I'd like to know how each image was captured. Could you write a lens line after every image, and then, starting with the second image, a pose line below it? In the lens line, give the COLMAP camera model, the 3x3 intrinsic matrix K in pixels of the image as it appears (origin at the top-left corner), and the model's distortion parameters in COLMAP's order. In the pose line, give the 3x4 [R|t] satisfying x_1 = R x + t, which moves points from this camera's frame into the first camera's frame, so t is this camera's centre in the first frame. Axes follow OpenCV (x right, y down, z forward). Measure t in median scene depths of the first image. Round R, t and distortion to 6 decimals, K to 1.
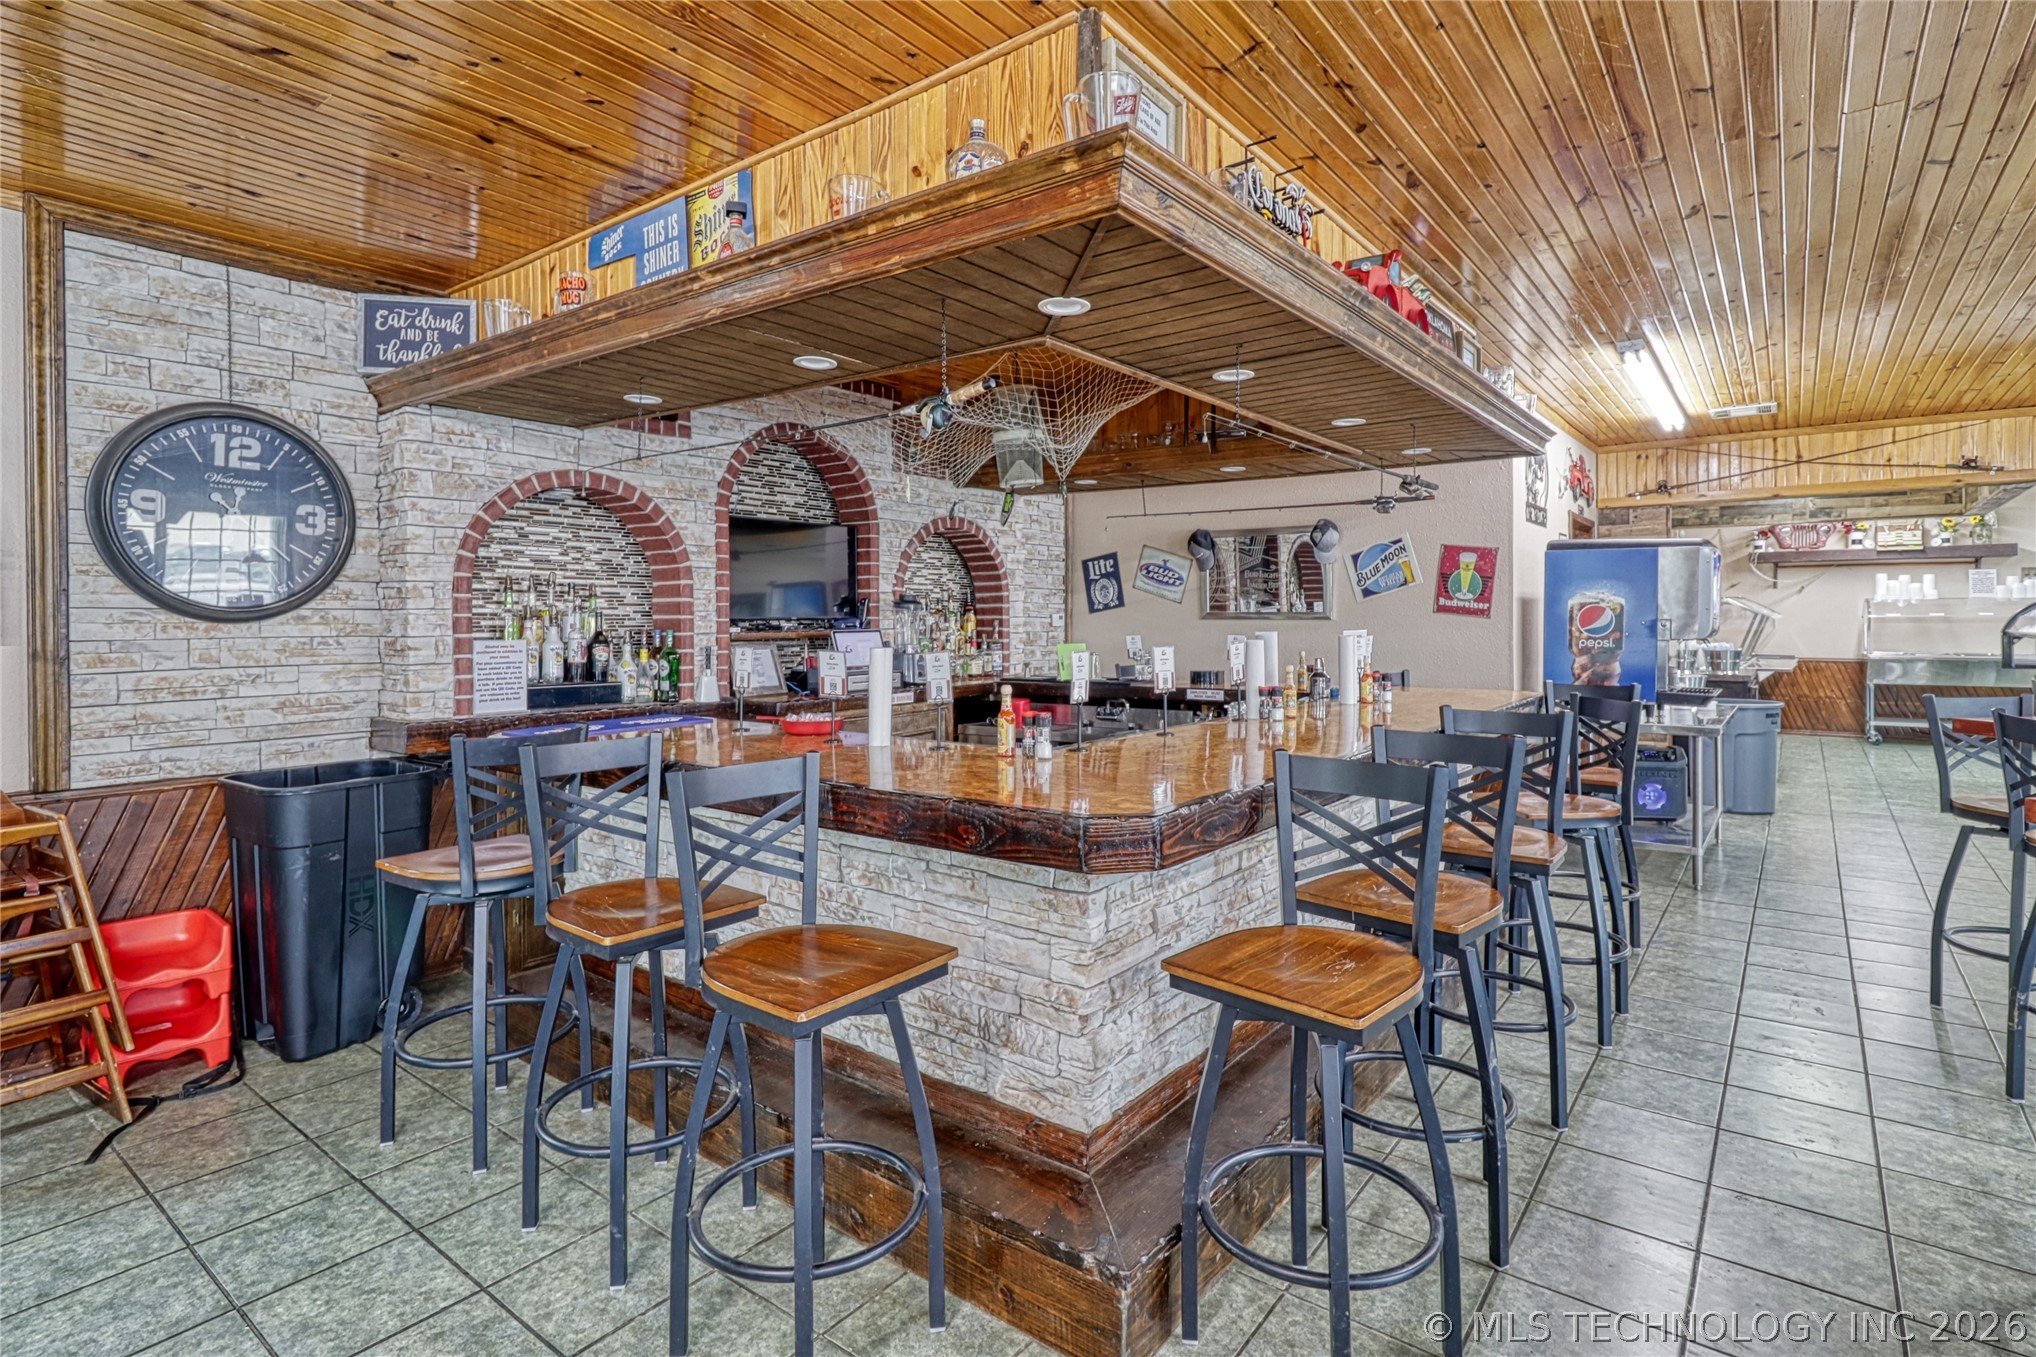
lens RADIAL K [[1016.3, 0, 1051.8], [0, 1016.3, 622.0], [0, 0, 1]] dist [-0.012550, -0.000676]
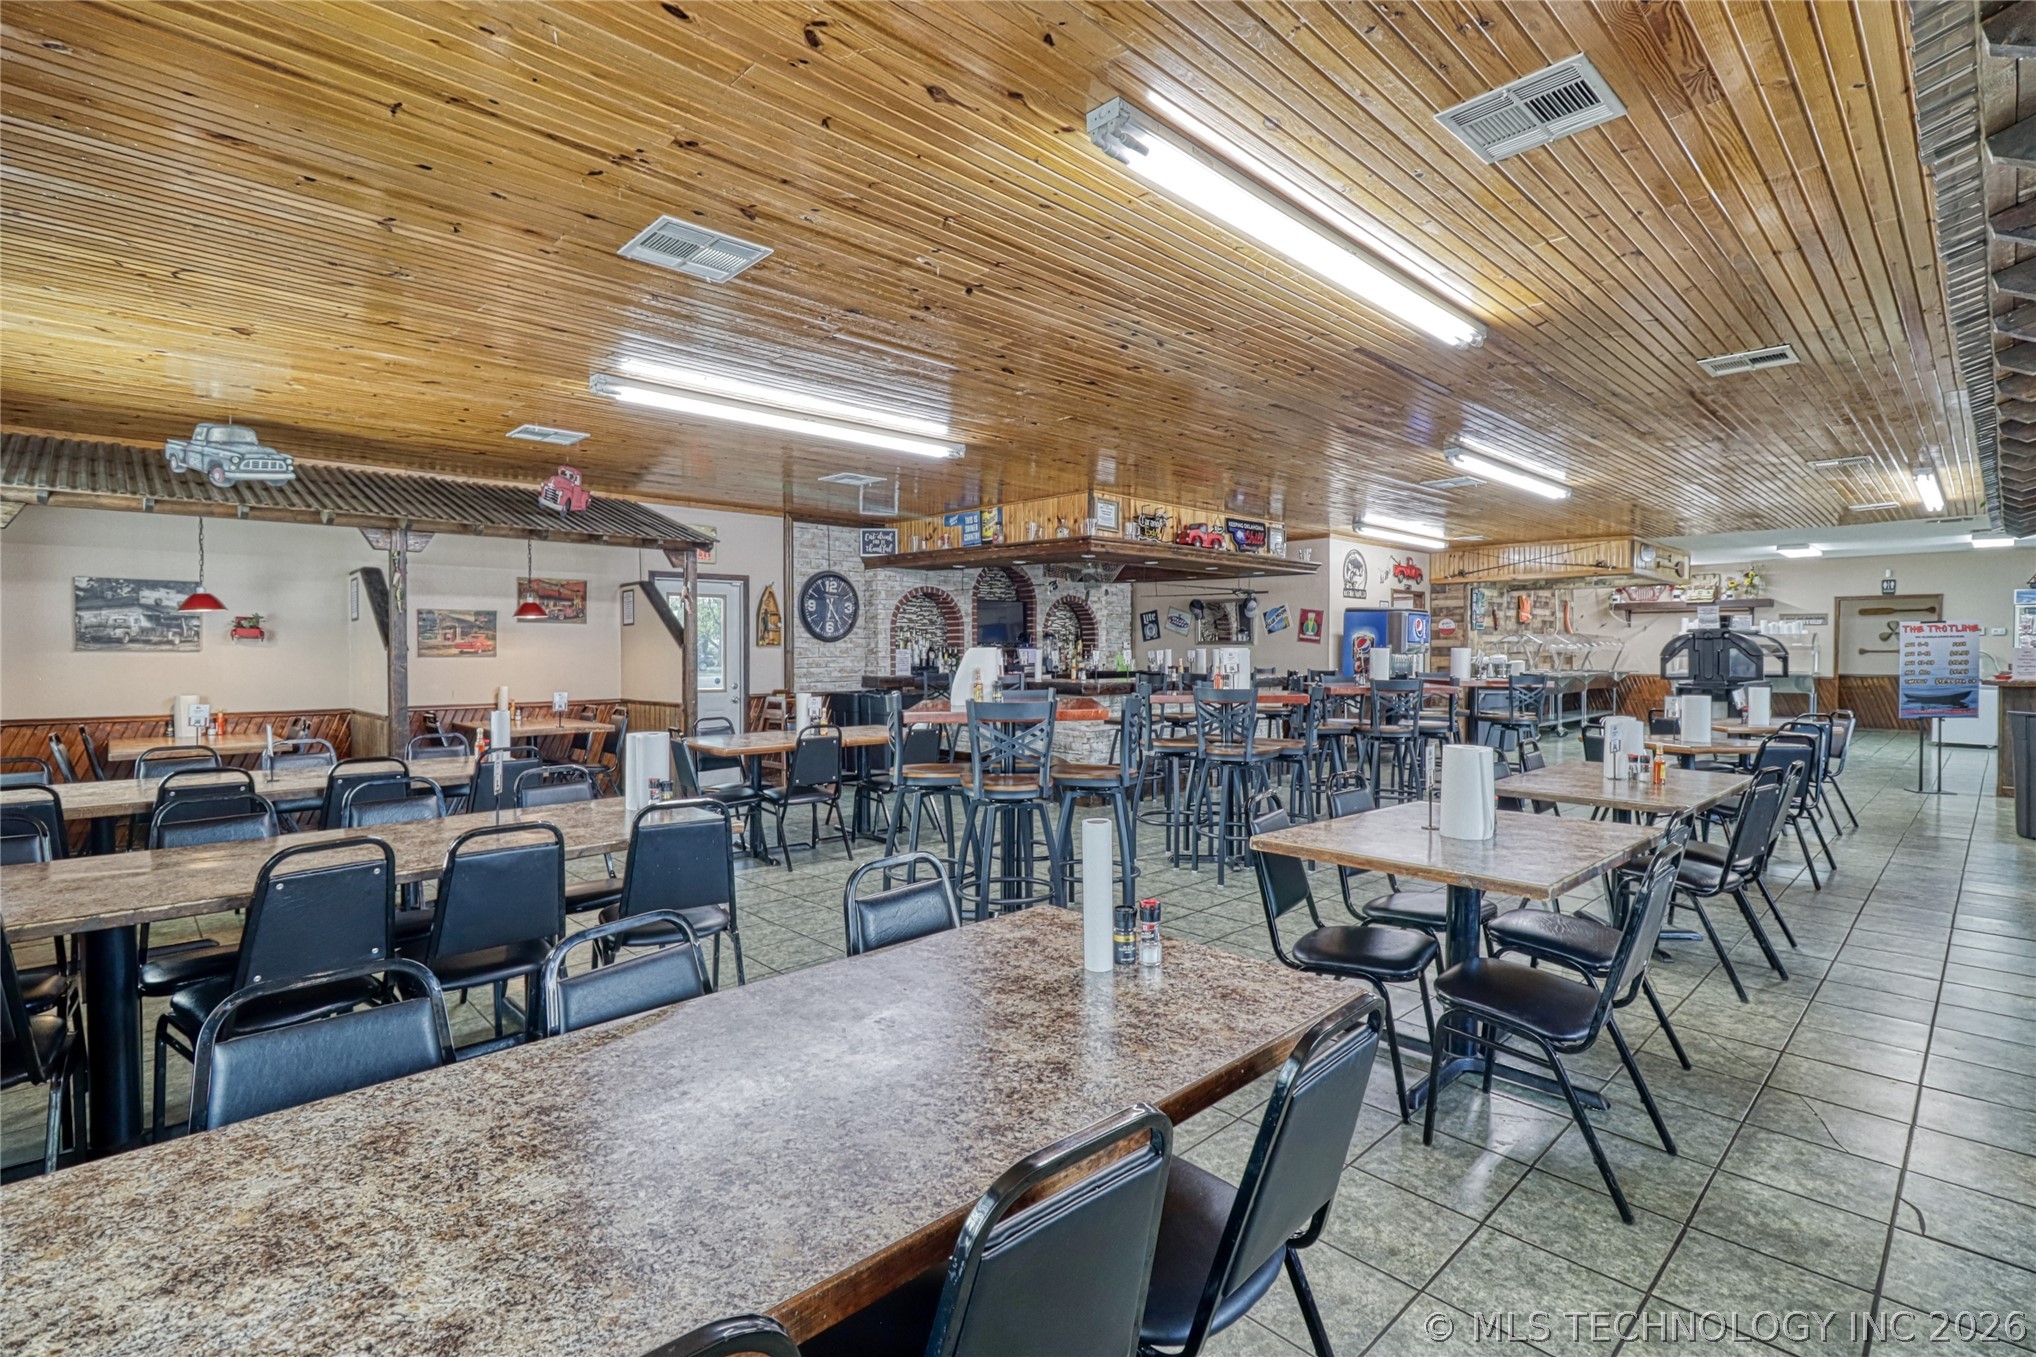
lens RADIAL K [[918.4, 0, 1025.0], [0, 918.4, 691.2], [0, 0, 1]] dist [0.000737, -0.000201]
pose [[0.984378, 0.013259, -0.175568, 0.171561], [-0.005782, 0.999057, 0.043034, 0.017027], [0.175973, -0.041346, 0.983526, -1.064100]]
